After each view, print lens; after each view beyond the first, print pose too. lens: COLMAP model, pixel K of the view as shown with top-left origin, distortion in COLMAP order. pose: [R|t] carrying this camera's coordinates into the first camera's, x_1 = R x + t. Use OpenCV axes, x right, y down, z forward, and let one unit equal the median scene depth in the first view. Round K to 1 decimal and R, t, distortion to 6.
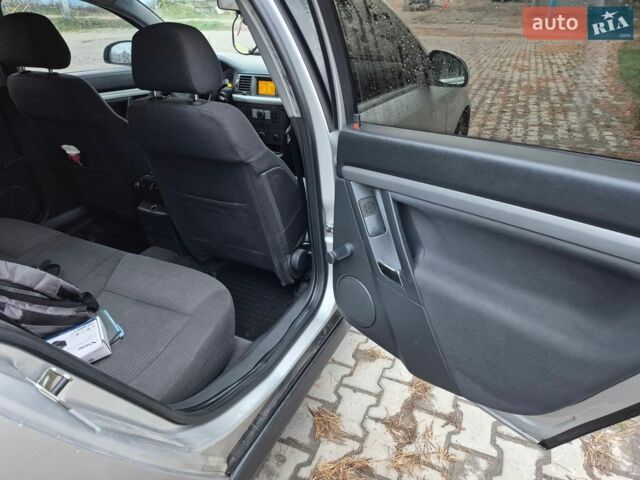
lens RADIAL K [[446.6, 0, 320.0], [0, 446.6, 240.0], [0, 0, 1]] dist [0.030658, -0.025323]
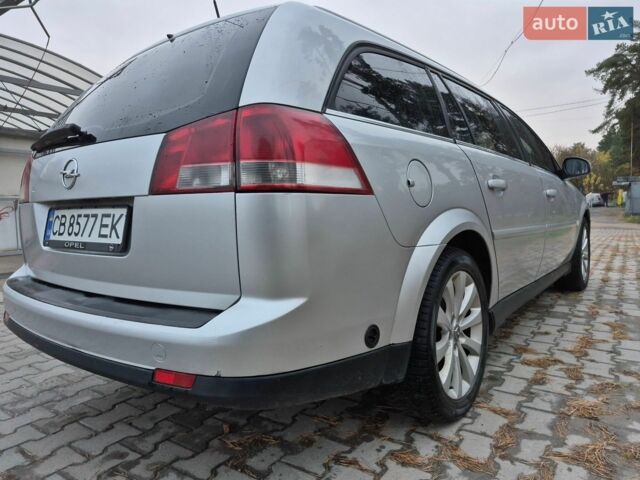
lens RADIAL K [[448.5, 0, 315.8], [0, 448.5, 242.5], [0, 0, 1]] dist [0.010015, -0.002396]
pose [[0.978336, 0.005569, -0.206947, -0.121765], [-0.090646, 0.910241, -0.404035, 0.251891], [0.186121, 0.414041, 0.891027, -0.224206]]
